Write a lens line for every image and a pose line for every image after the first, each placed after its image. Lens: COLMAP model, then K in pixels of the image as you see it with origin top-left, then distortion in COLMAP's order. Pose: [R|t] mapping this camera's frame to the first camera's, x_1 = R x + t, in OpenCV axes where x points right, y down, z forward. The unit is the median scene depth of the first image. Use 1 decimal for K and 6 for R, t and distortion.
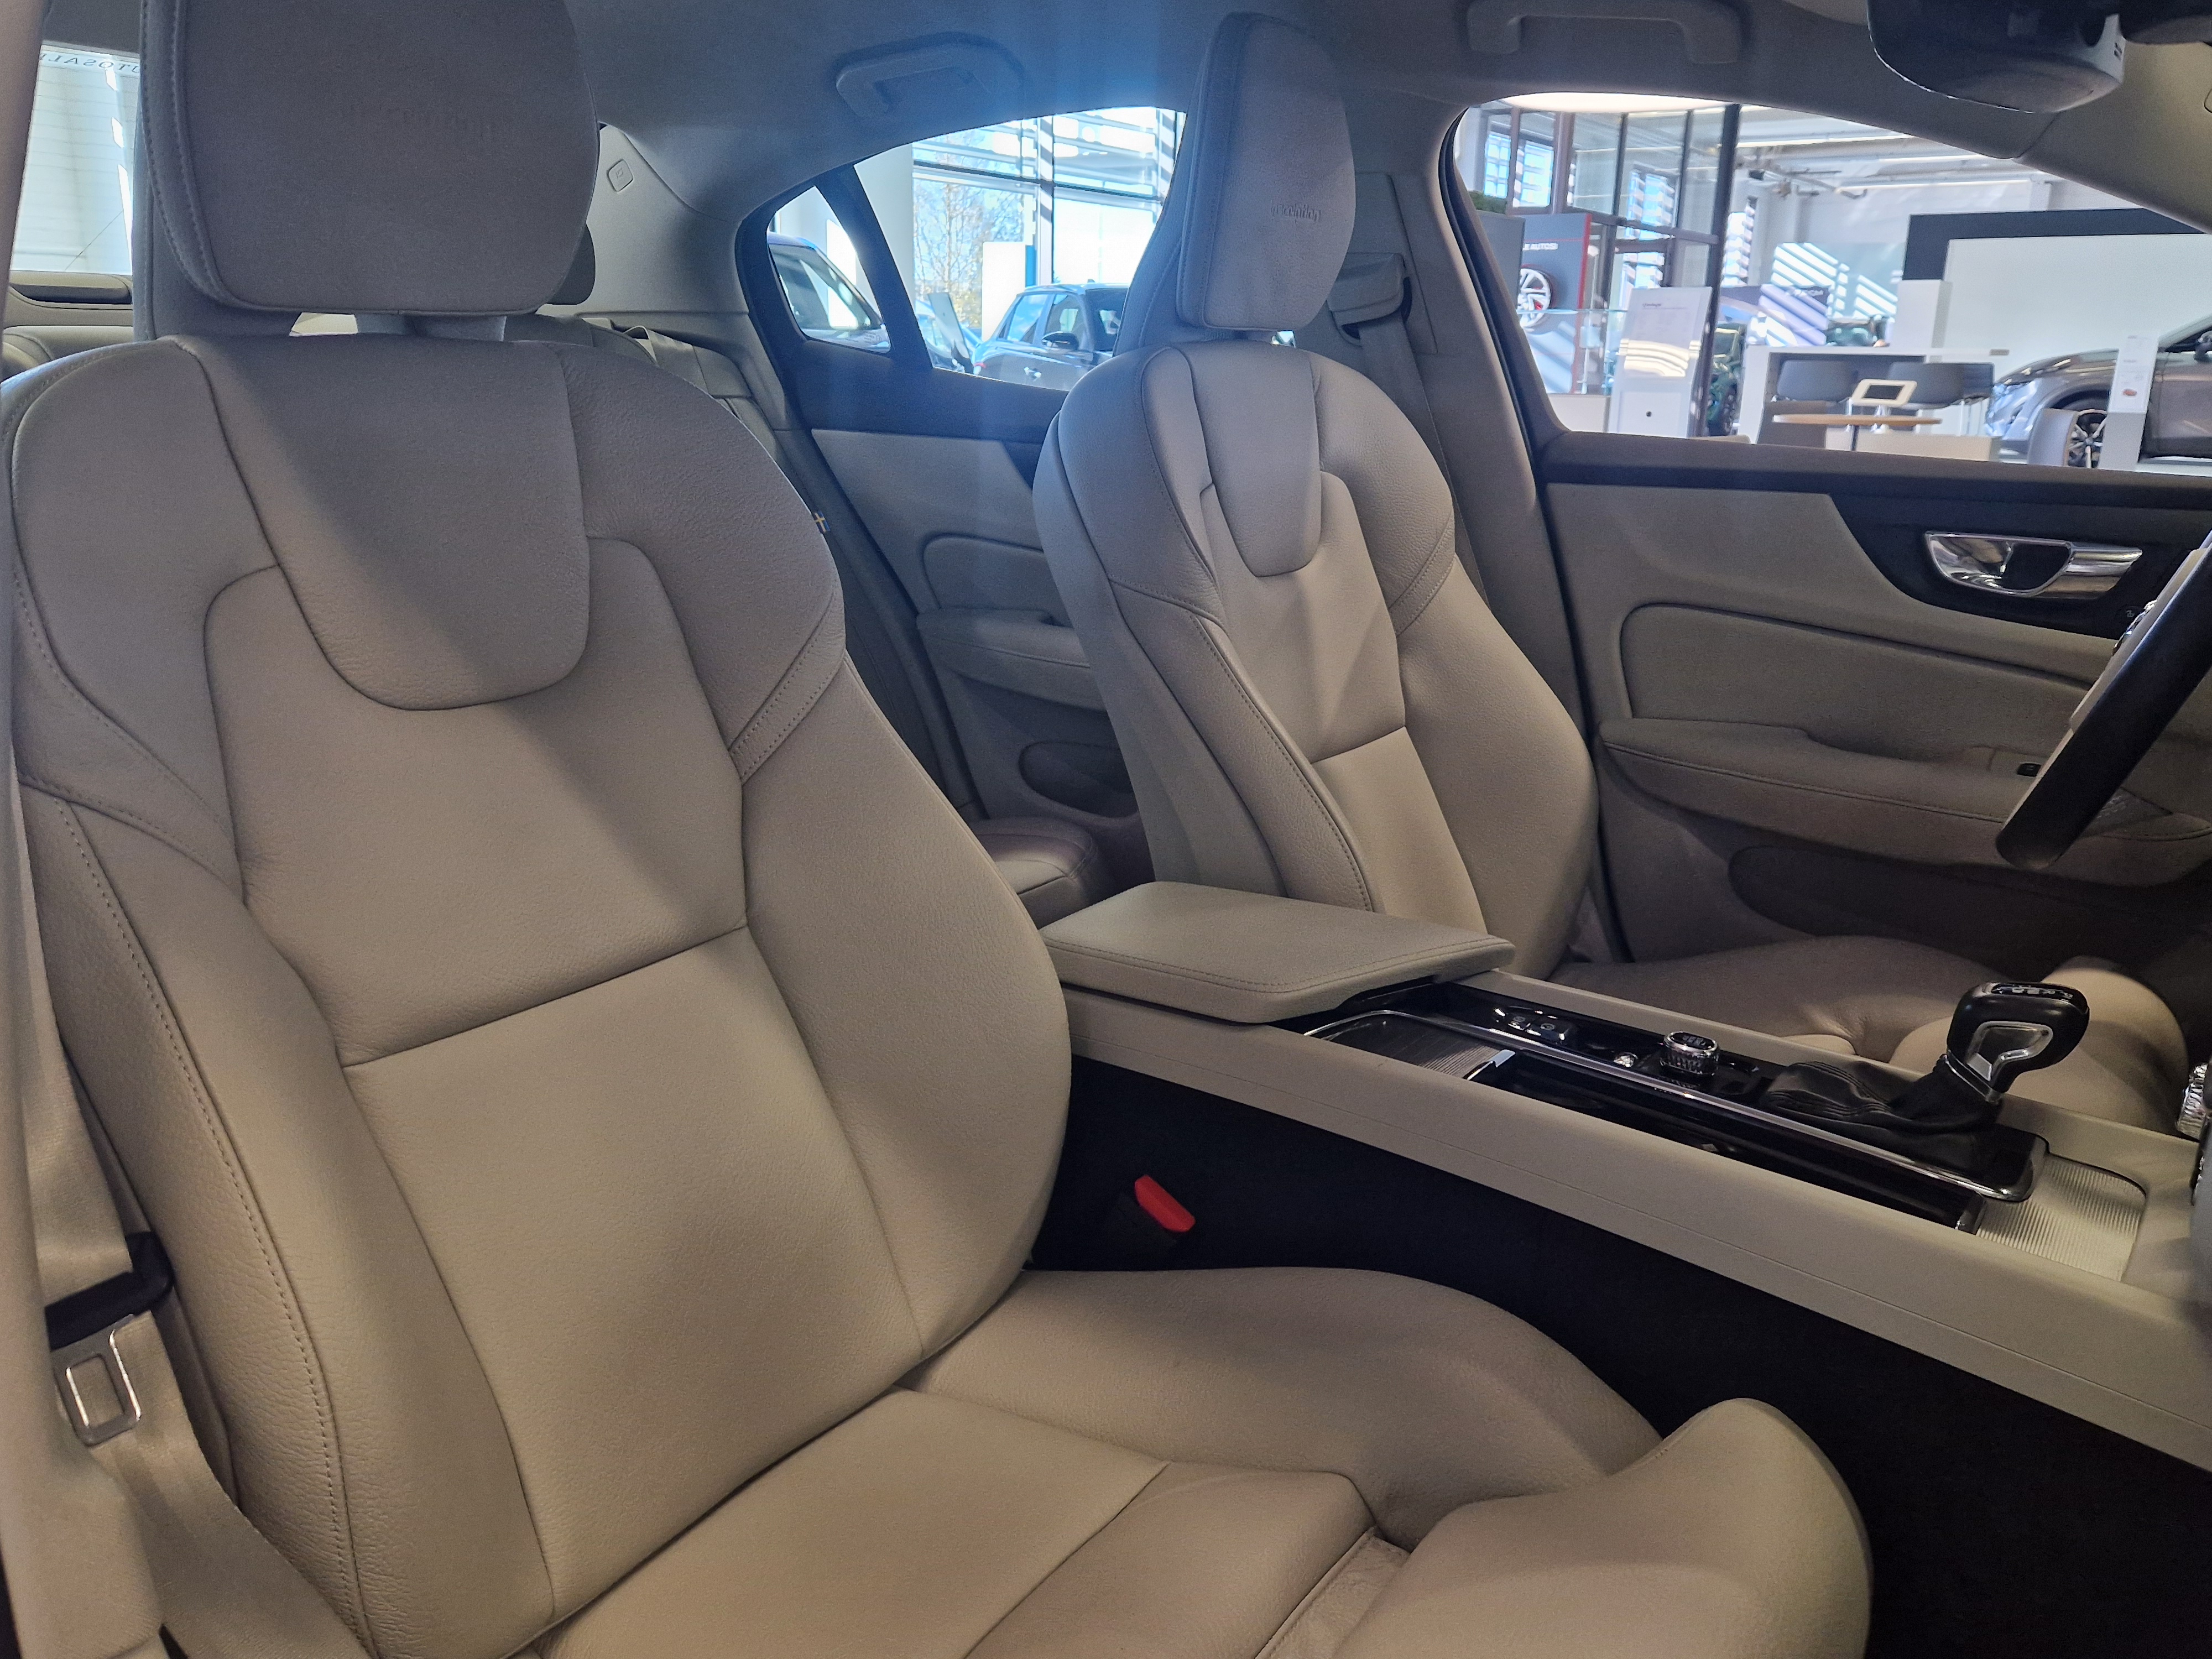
lens RADIAL K [[1727.8, 0, 1106.0], [0, 1727.8, 829.5], [0, 0, 1]] dist [0.000672, -0.004996]
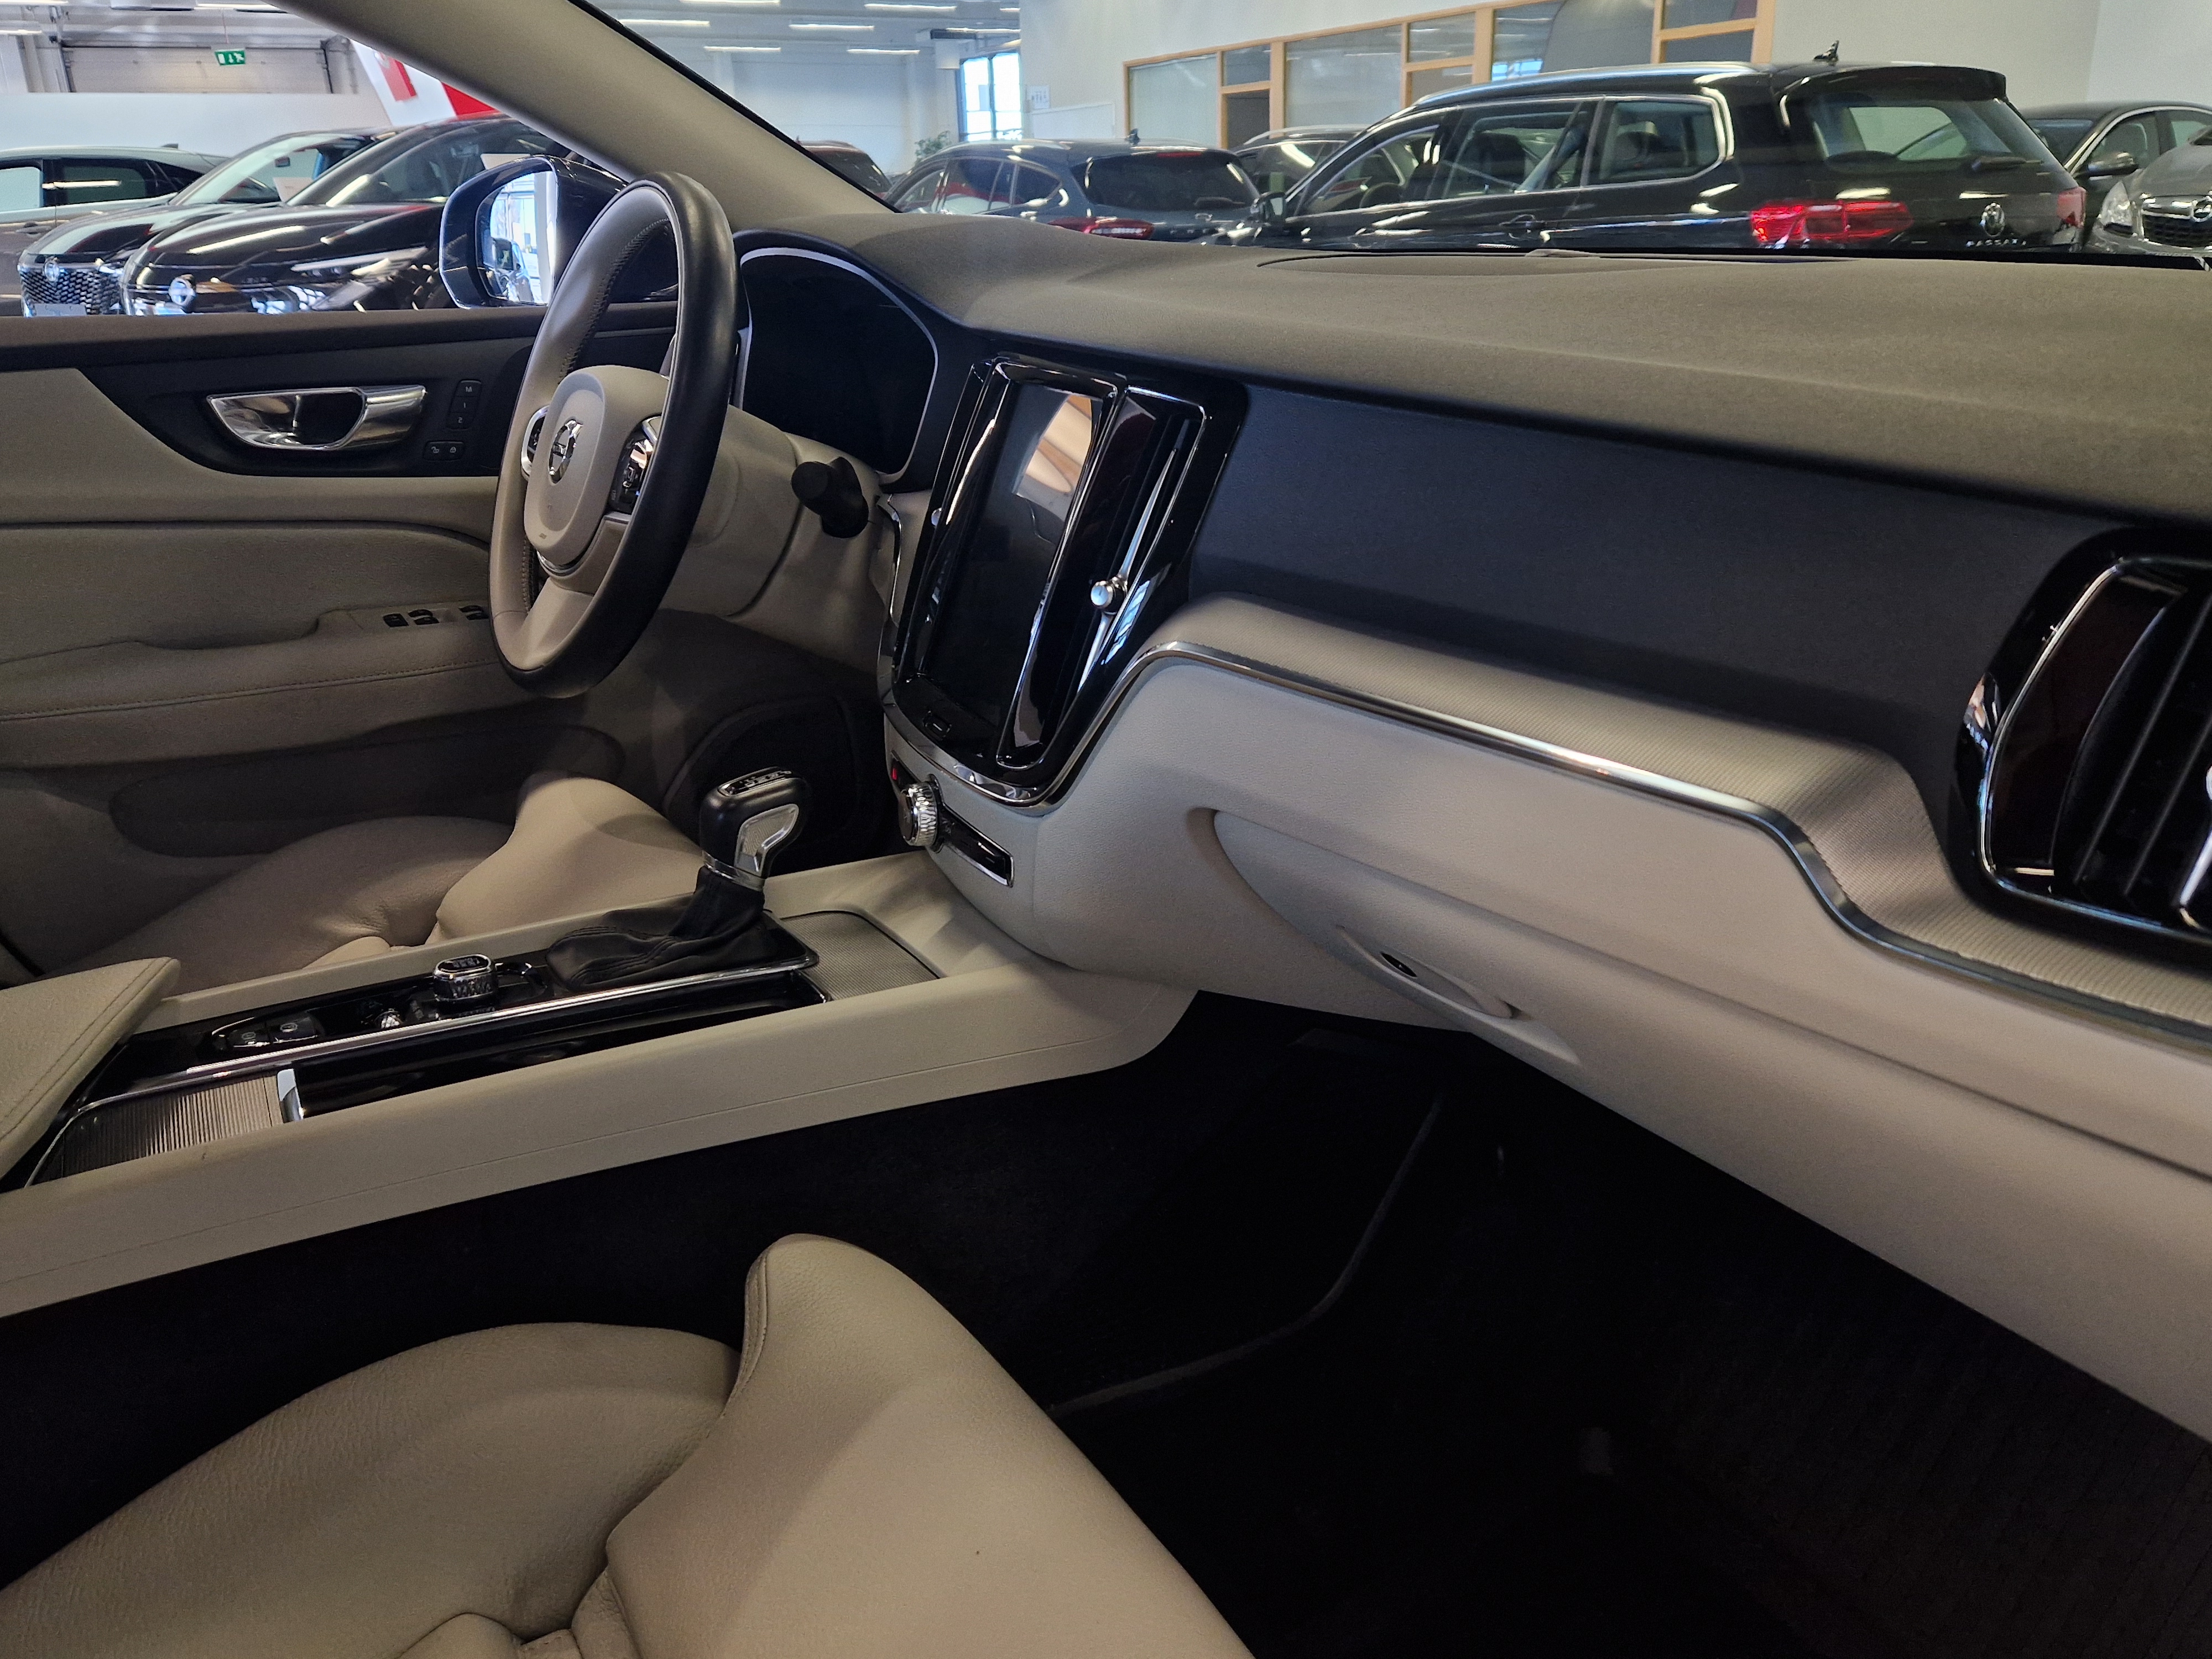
lens RADIAL K [[1727.8, 0, 1106.0], [0, 1727.8, 829.5], [0, 0, 1]] dist [0.000672, -0.004996]
pose [[0.432084, -0.339149, 0.835632, -0.168473], [0.279243, 0.931368, 0.233615, -0.041554], [-0.857512, 0.132403, 0.497134, 0.177230]]
